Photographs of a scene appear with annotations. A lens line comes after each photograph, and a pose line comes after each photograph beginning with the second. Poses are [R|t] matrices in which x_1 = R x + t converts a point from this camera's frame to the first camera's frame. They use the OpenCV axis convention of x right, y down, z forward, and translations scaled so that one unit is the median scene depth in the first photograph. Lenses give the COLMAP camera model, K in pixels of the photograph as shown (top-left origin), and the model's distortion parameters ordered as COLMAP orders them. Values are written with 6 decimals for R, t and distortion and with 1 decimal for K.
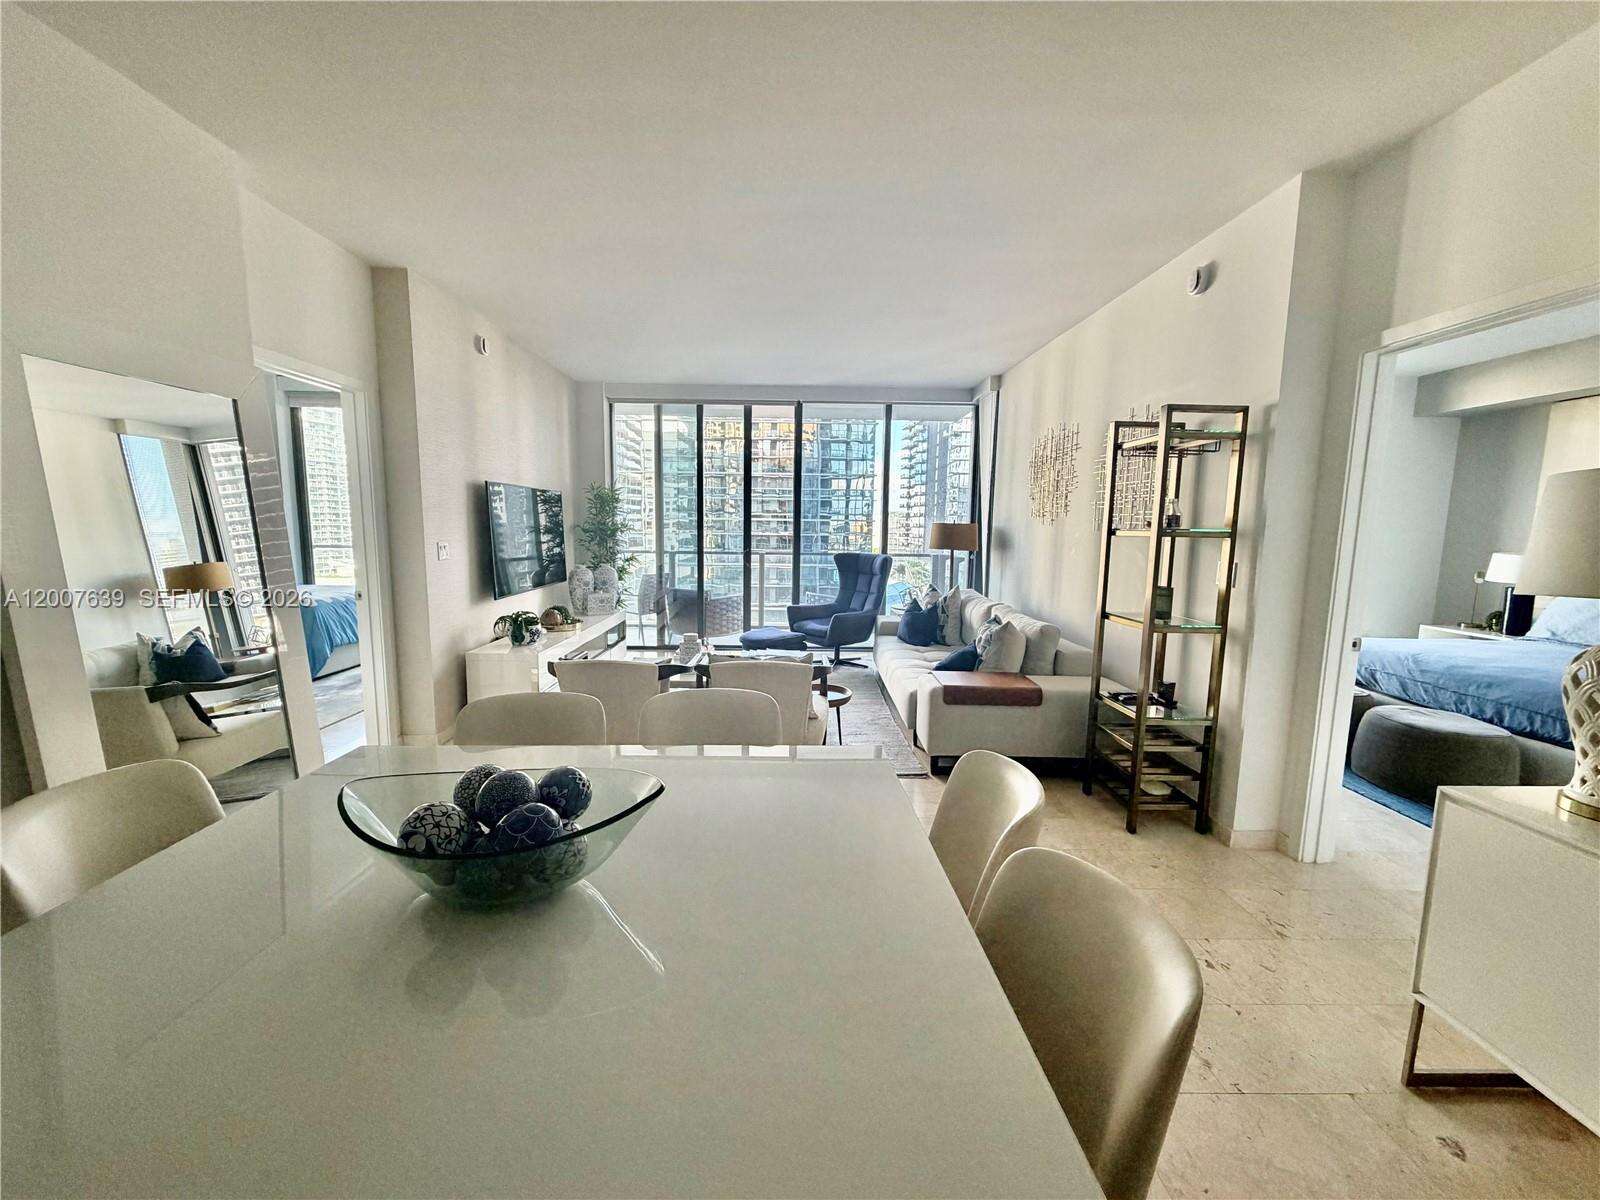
lens RADIAL K [[634.3, 0, 796.7], [0, 634.3, 602.6], [0, 0, 1]] dist [-0.002710, 0.000017]
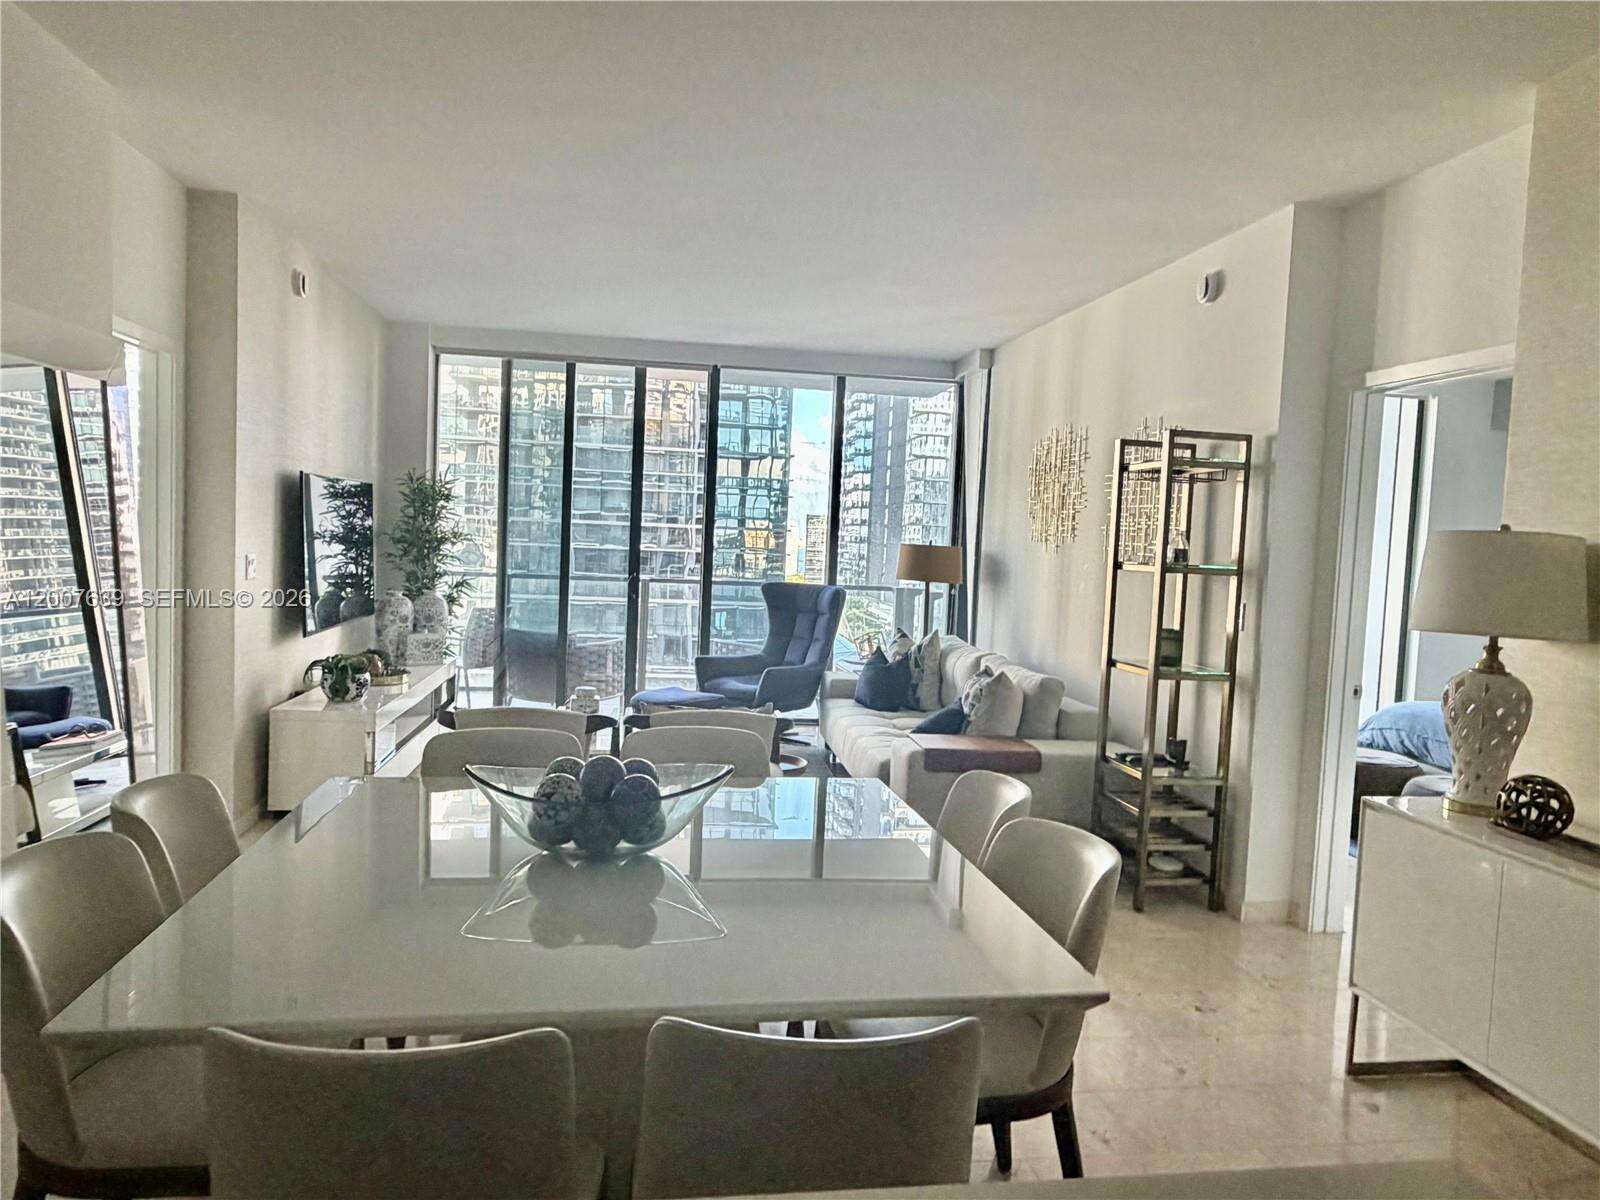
lens RADIAL K [[1087.0, 0, 811.9], [0, 1087.0, 606.7], [0, 0, 1]] dist [-0.001588, 0.000136]
pose [[0.988905, 0.019717, 0.147238, -0.118289], [-0.011484, 0.998333, -0.056560, 0.029792], [-0.148108, 0.054242, 0.987483, -0.357184]]
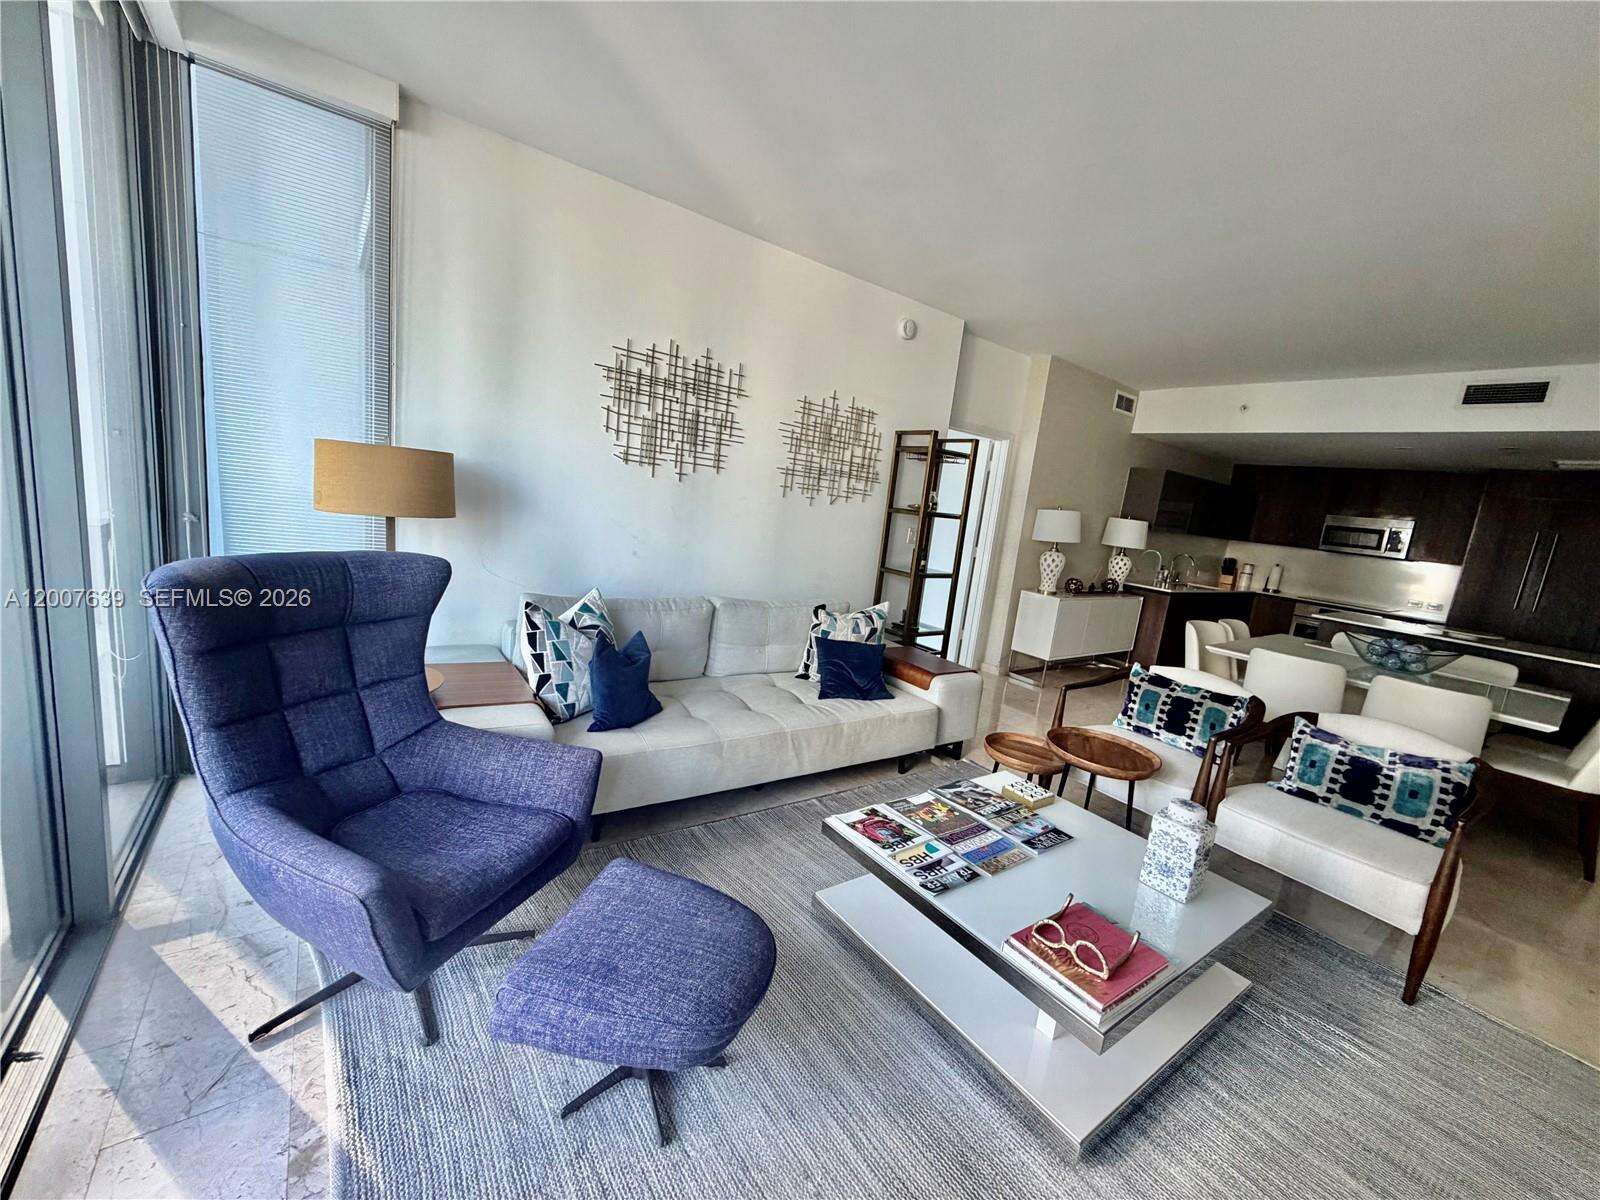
lens RADIAL K [[634.3, 0, 796.3], [0, 634.3, 598.4], [0, 0, 1]] dist [-0.002710, 0.000017]
pose [[-0.576871, -0.212092, 0.788820, -0.397326], [-0.019212, 0.968958, 0.246476, -0.238787], [-0.816609, 0.127030, -0.563039, 1.814174]]
